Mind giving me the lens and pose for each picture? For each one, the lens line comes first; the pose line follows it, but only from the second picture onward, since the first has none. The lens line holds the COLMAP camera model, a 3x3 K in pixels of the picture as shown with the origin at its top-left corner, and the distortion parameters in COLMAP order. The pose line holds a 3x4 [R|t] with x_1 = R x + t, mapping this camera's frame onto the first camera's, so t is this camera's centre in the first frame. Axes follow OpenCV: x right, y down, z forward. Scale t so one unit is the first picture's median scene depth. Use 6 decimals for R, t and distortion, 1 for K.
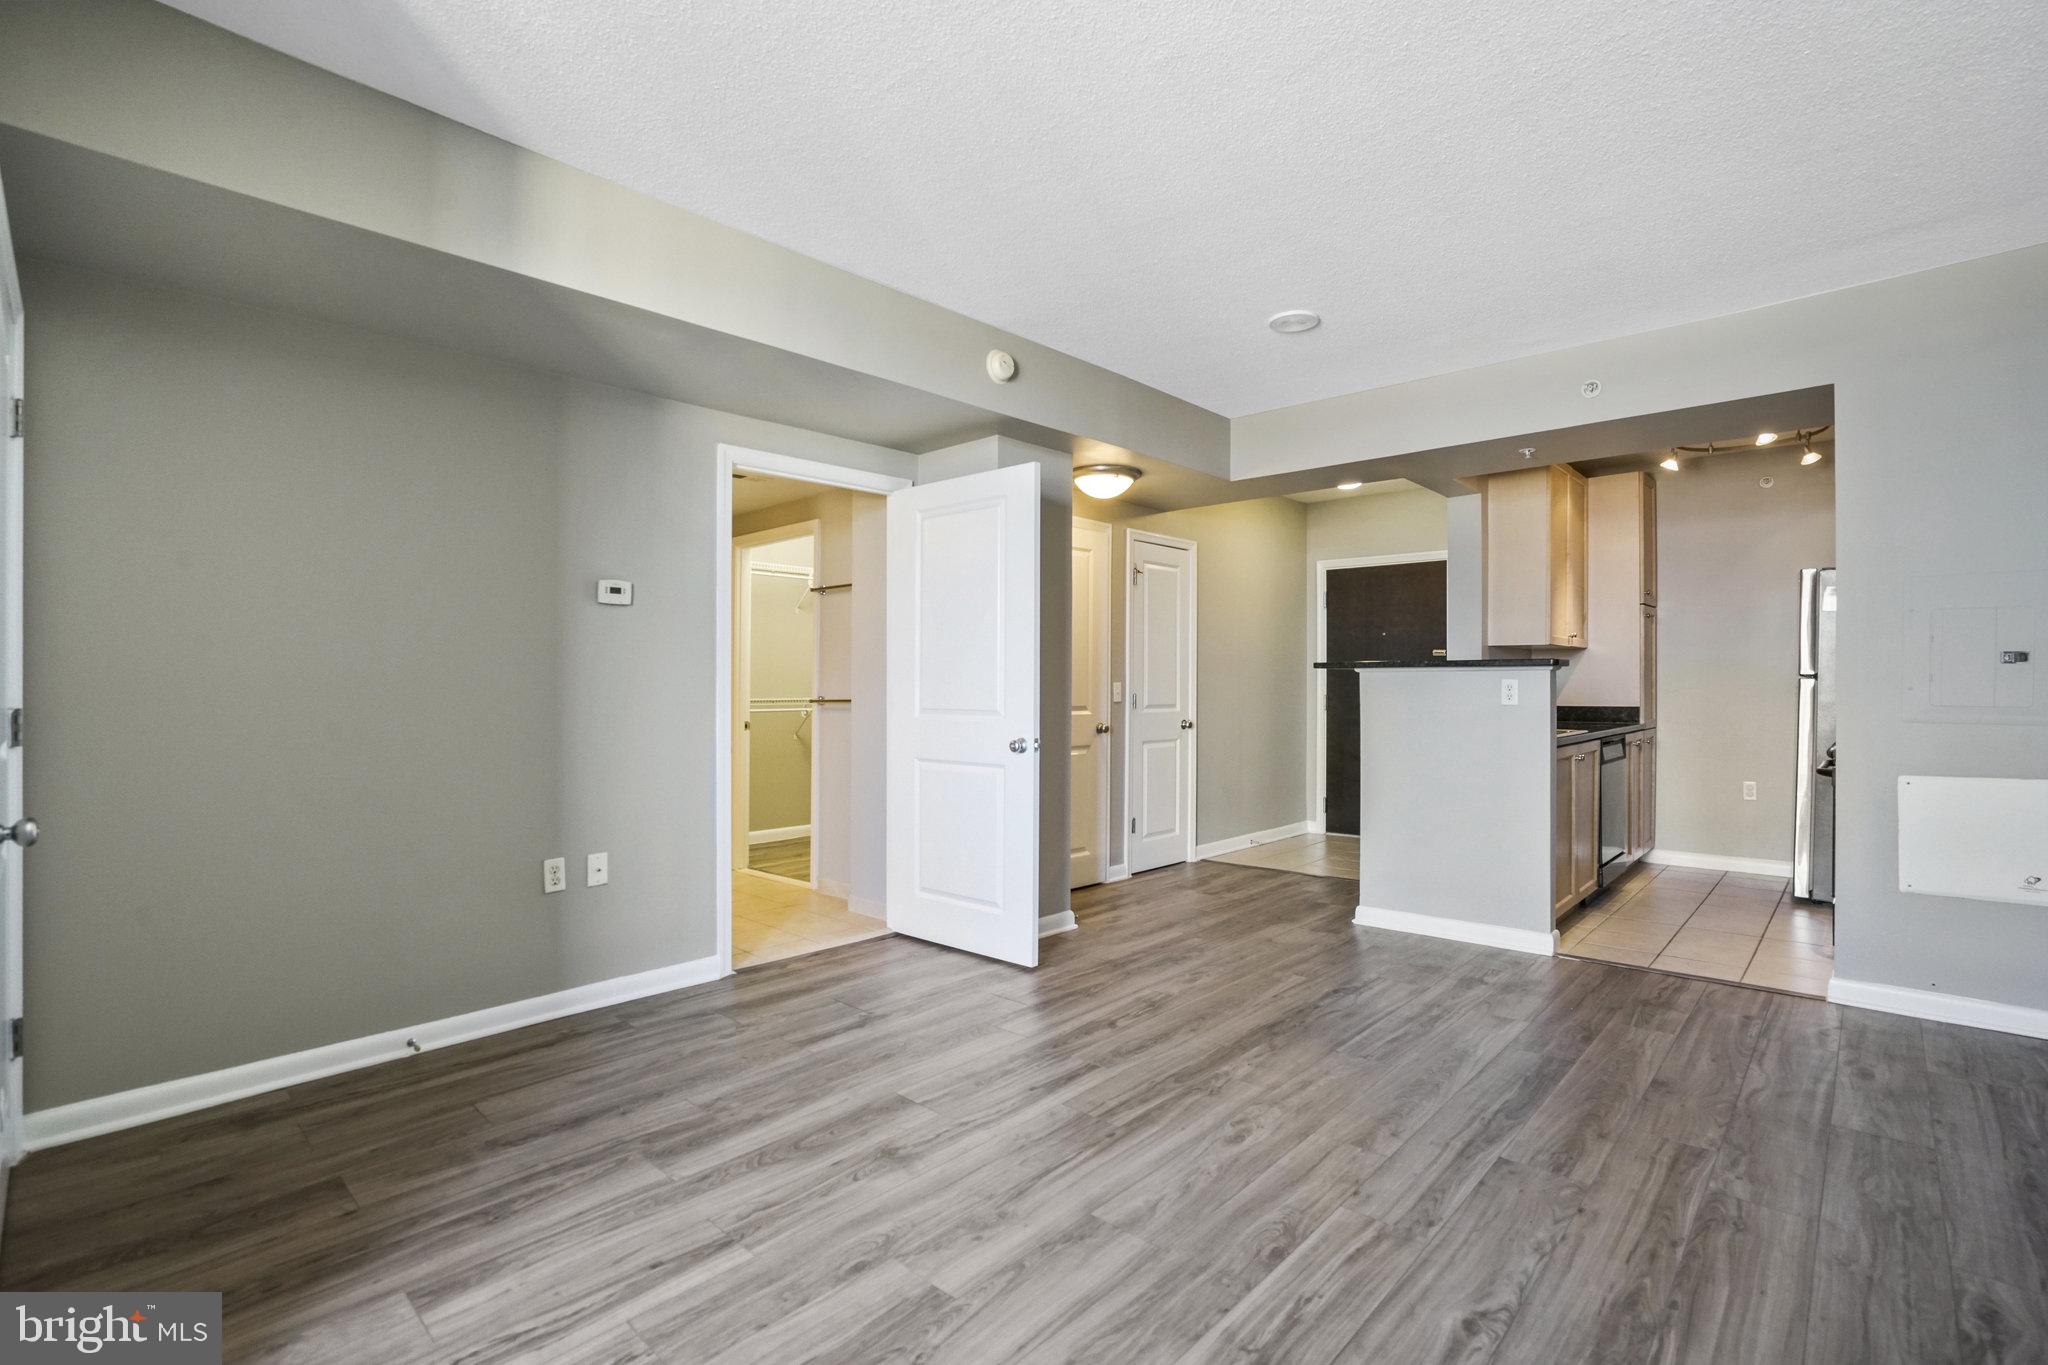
lens RADIAL K [[943.2, 0, 1024.6], [0, 943.2, 685.8], [0, 0, 1]] dist [-0.022877, 0.002017]
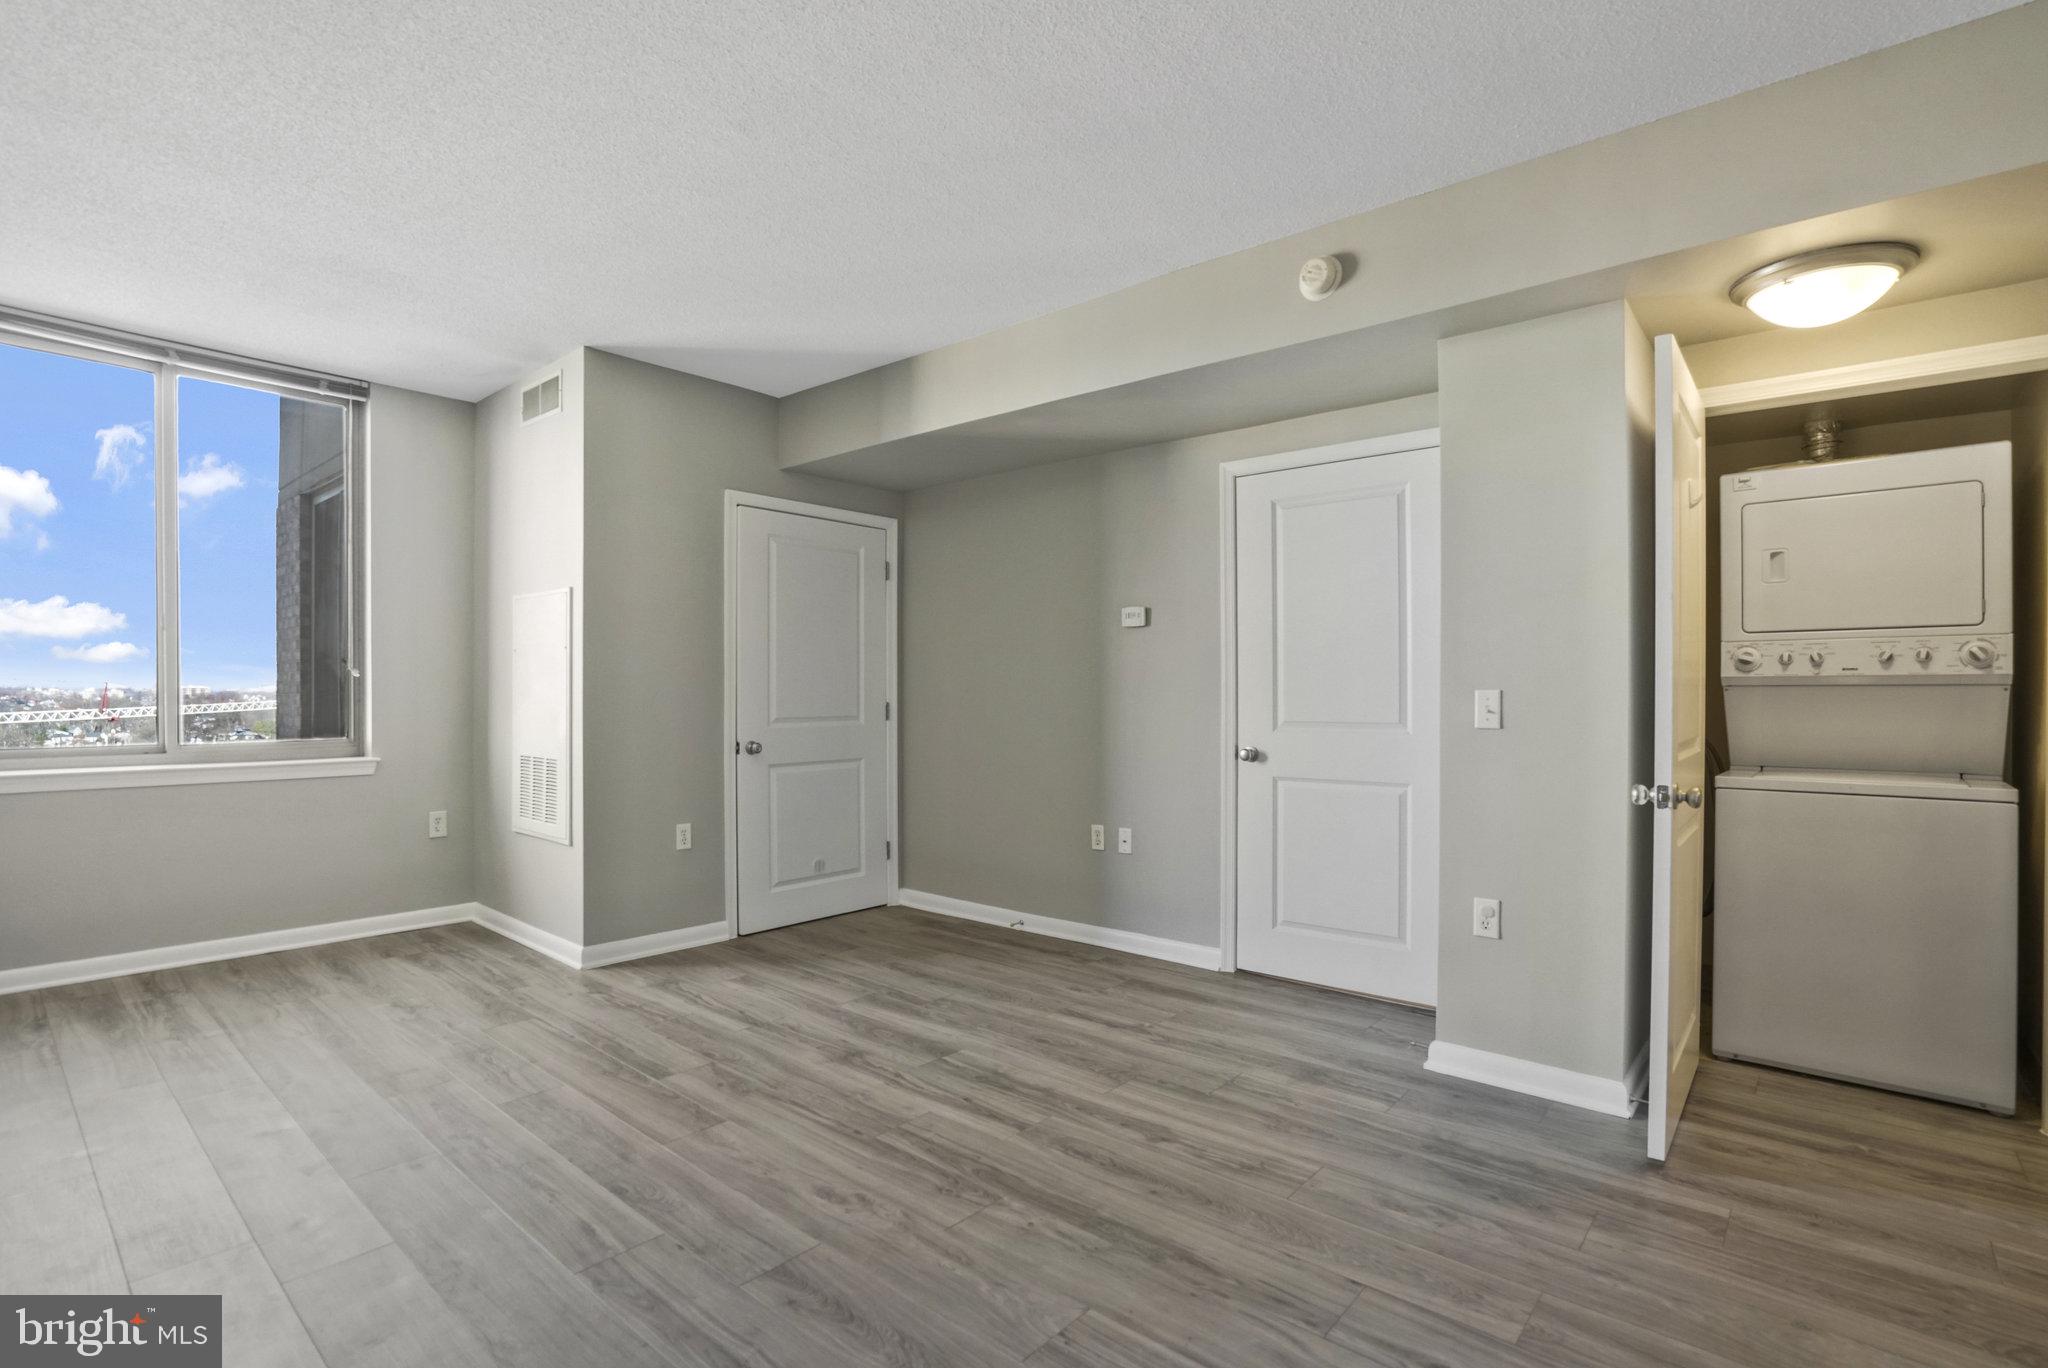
lens RADIAL K [[943.2, 0, 1012.5], [0, 943.2, 700.2], [0, 0, 1]] dist [-0.022877, 0.002017]
pose [[0.025917, 0.003872, -0.999657, 1.015121], [0.003348, 0.999987, 0.003960, 0.002809], [0.999658, -0.003450, 0.025903, 1.036275]]
